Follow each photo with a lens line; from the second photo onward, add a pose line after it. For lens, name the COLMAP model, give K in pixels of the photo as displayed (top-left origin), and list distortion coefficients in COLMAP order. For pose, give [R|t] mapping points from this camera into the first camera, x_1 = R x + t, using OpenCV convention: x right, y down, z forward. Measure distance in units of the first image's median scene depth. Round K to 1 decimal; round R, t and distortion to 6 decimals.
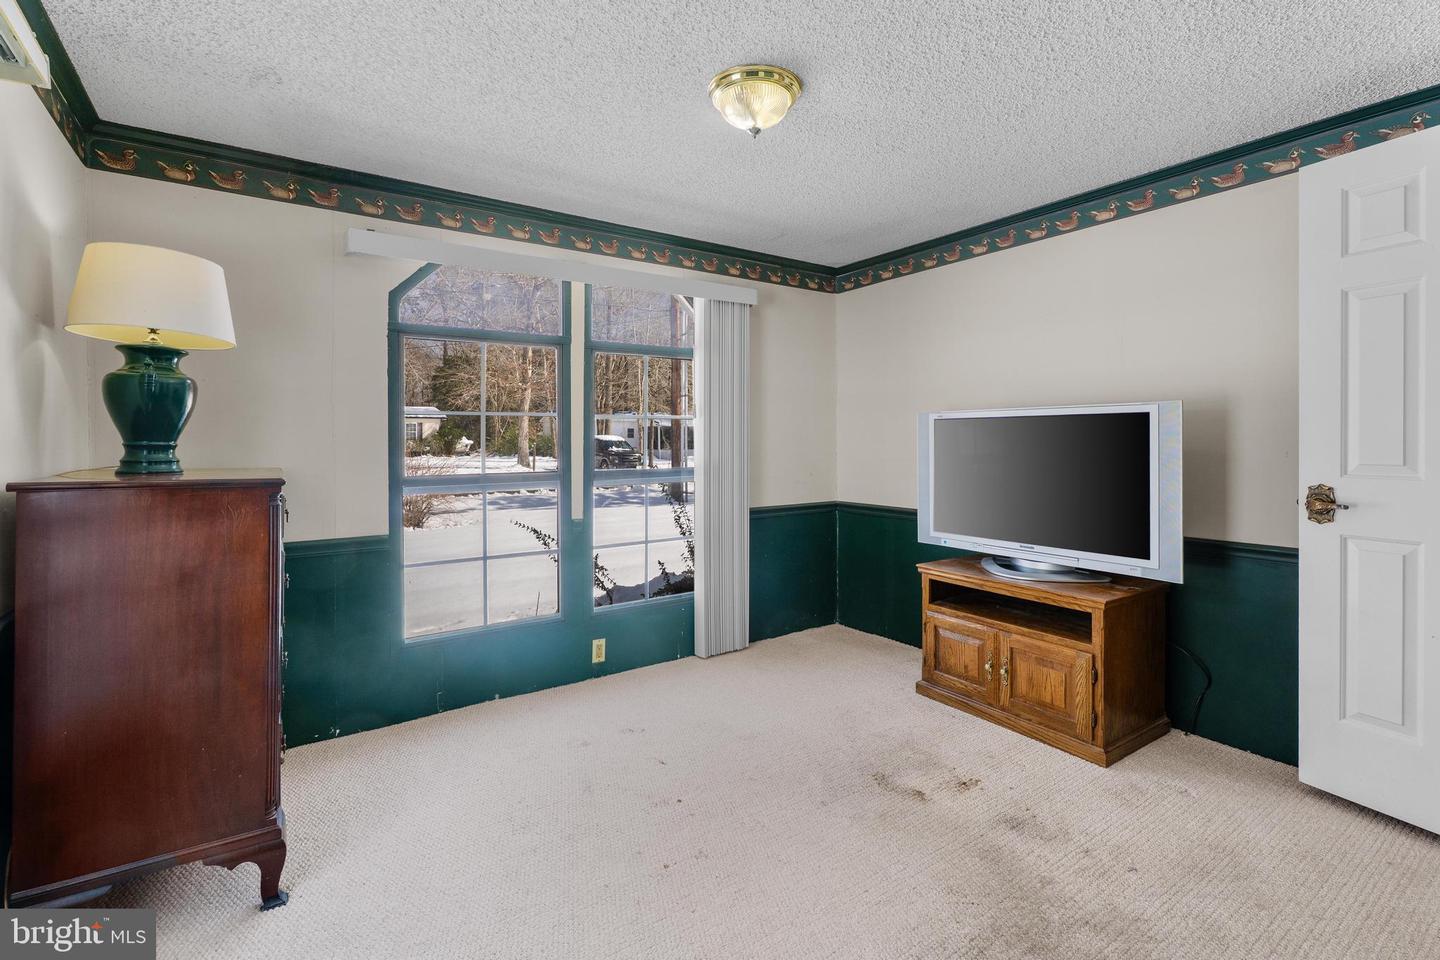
lens RADIAL K [[656.9, 0, 722.6], [0, 656.9, 444.5], [0, 0, 1]] dist [0.003387, 0.000540]
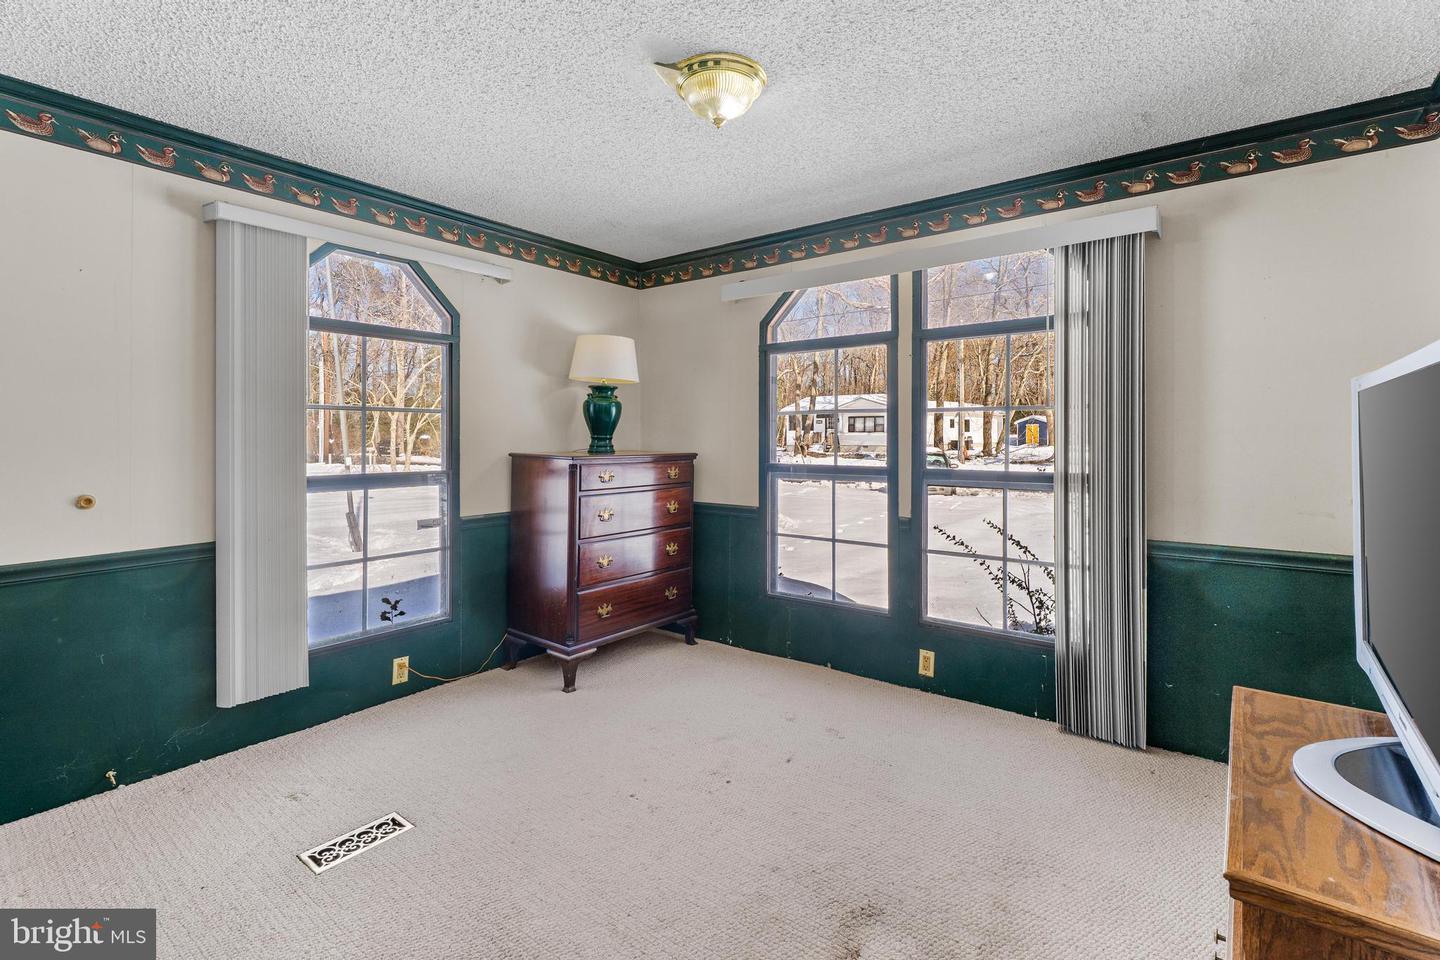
lens RADIAL K [[662.2, 0, 721.0], [0, 662.2, 432.4], [0, 0, 1]] dist [0.001447, -0.000131]
pose [[0.303323, -0.000859, -0.952887, 0.725180], [-0.007524, 0.999966, -0.003297, -0.006977], [0.952858, 0.008169, 0.303307, 0.518140]]
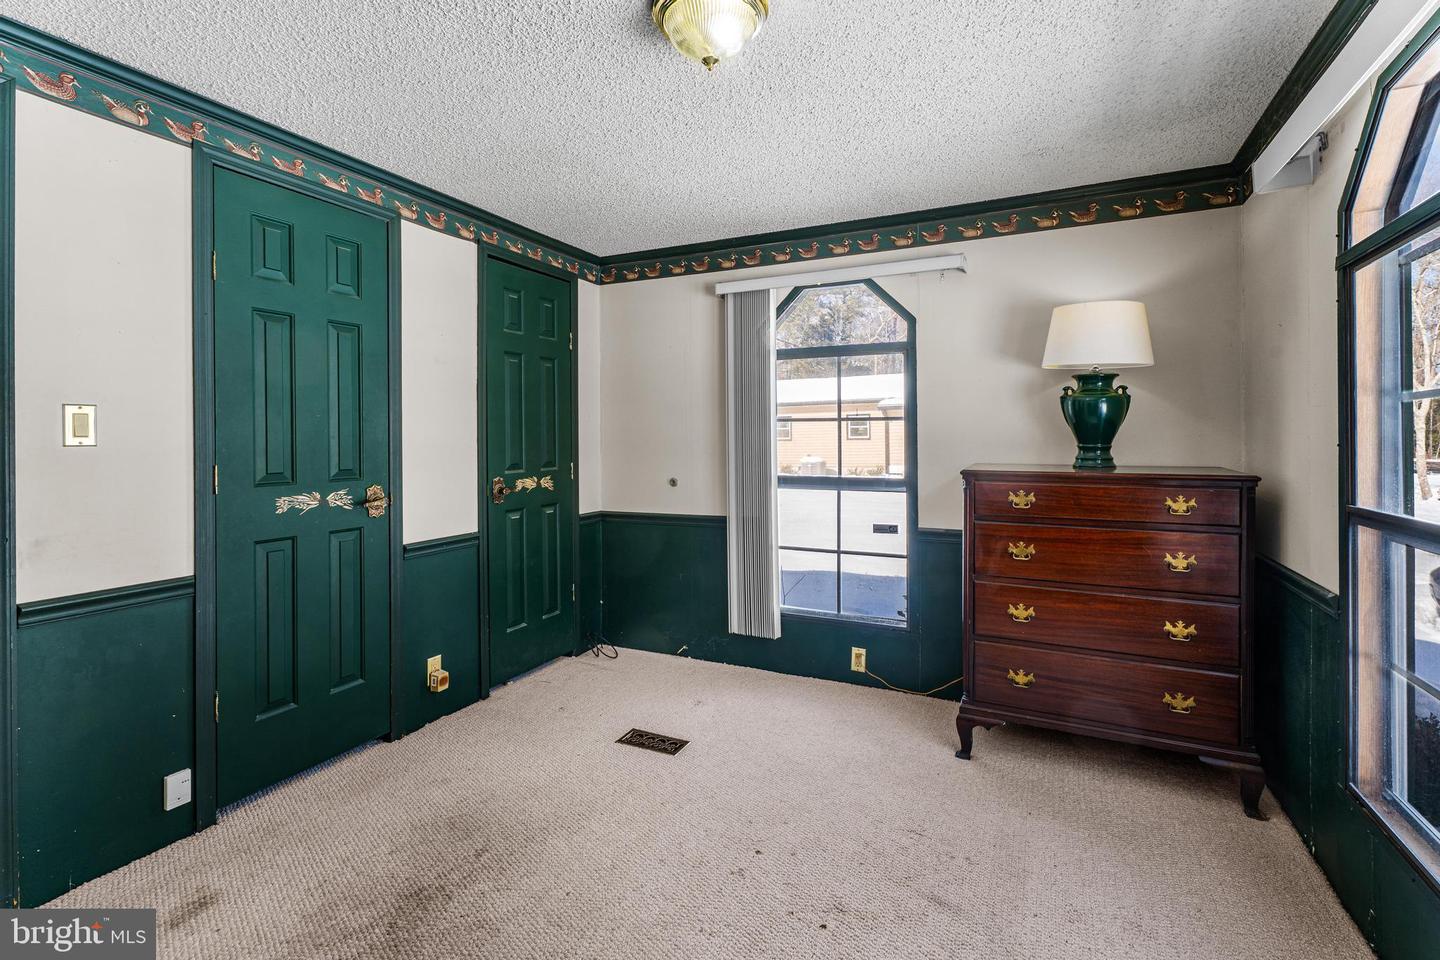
lens RADIAL K [[654.1, 0, 719.9], [0, 654.1, 436.9], [0, 0, 1]] dist [0.000042, -0.000735]
pose [[-0.872764, 0.005072, -0.488116, 0.312454], [0.003076, 0.999983, 0.004892, -0.019258], [0.488133, 0.002768, -0.872765, 1.241657]]
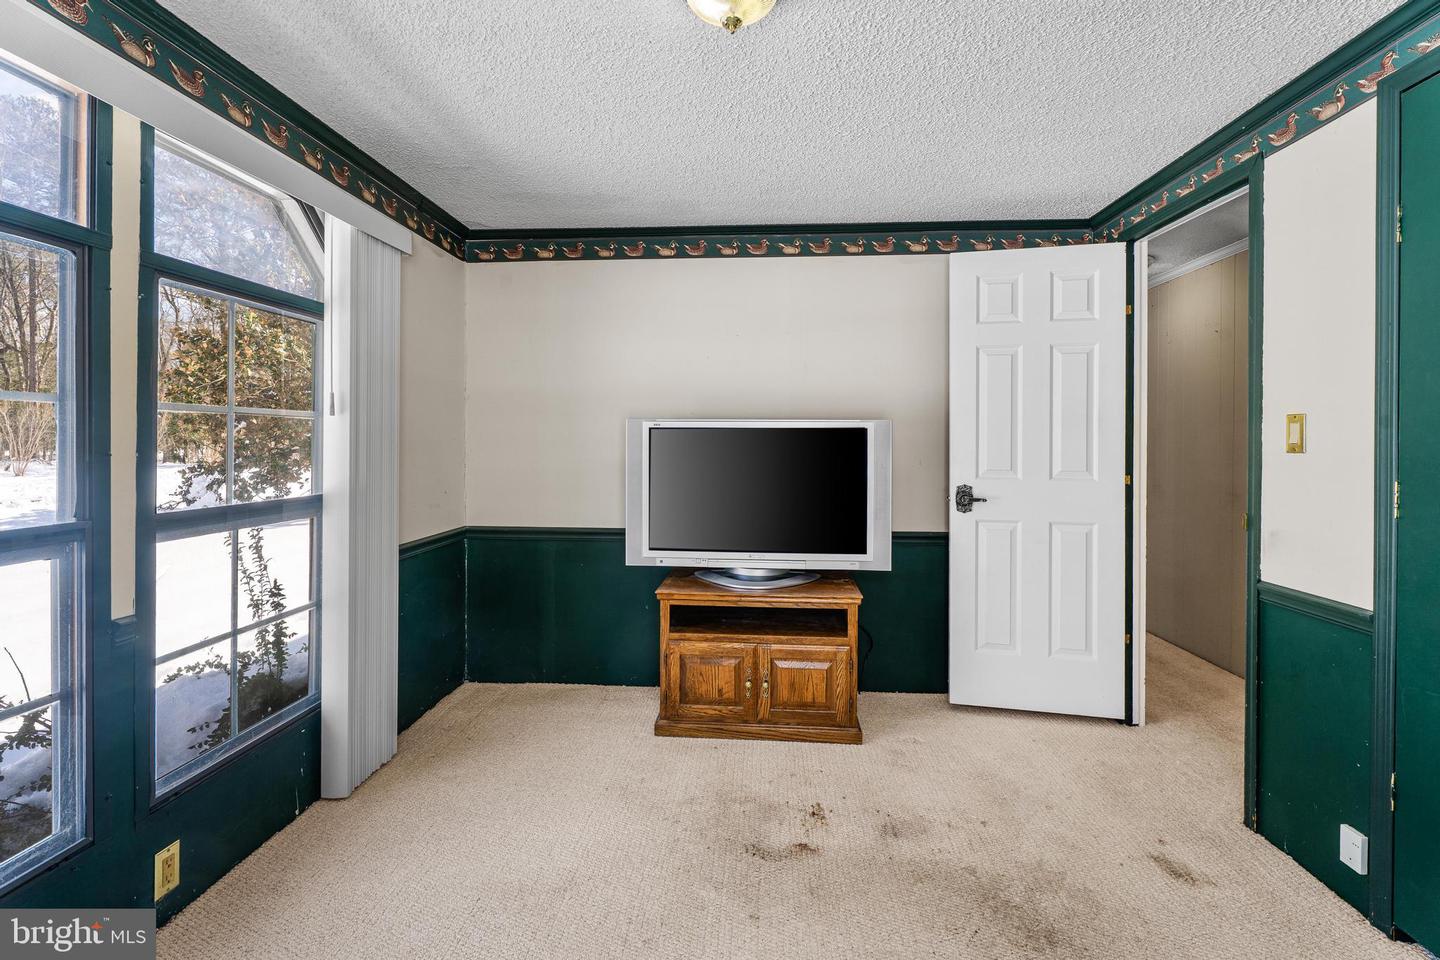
lens RADIAL K [[651.0, 0, 720.5], [0, 651.0, 447.5], [0, 0, 1]] dist [-0.000634, 0.000180]
pose [[0.622862, 0.001097, 0.782331, -0.372460], [-0.001301, 0.999999, -0.000367, -0.012857], [-0.782330, -0.000789, 0.622863, 0.422157]]
